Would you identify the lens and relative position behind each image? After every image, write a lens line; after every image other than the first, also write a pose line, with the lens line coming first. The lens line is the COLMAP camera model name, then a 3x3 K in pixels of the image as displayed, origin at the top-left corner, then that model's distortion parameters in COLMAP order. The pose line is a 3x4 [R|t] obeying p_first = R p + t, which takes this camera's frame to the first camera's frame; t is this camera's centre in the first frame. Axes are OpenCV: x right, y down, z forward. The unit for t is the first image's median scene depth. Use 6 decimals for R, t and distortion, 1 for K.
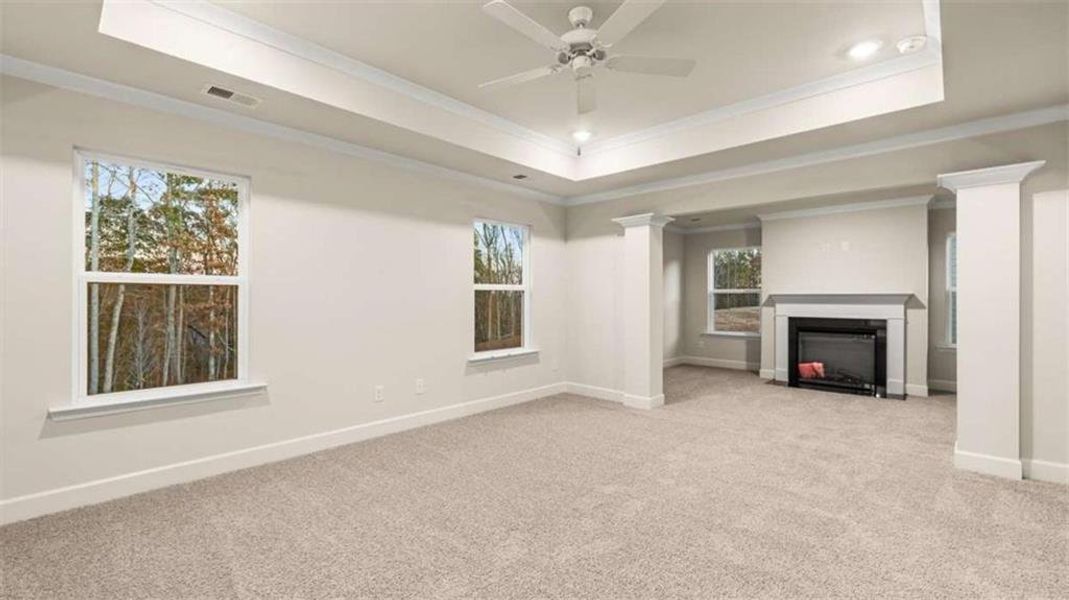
lens RADIAL K [[455.1, 0, 534.7], [0, 455.1, 299.0], [0, 0, 1]] dist [-0.000525, -0.000155]
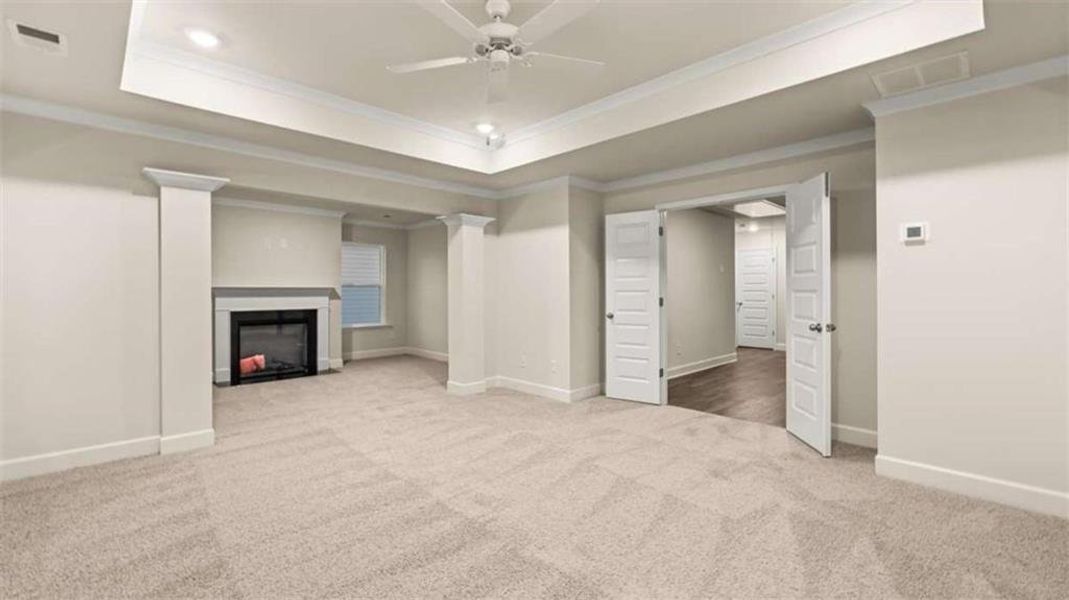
lens RADIAL K [[455.1, 0, 534.7], [0, 455.1, 299.0], [0, 0, 1]] dist [-0.000525, -0.000155]
pose [[0.042889, -0.020654, 0.998866, -0.436851], [0.000698, 0.999787, 0.020643, -0.006481], [-0.999080, -0.000188, 0.042894, 0.429913]]
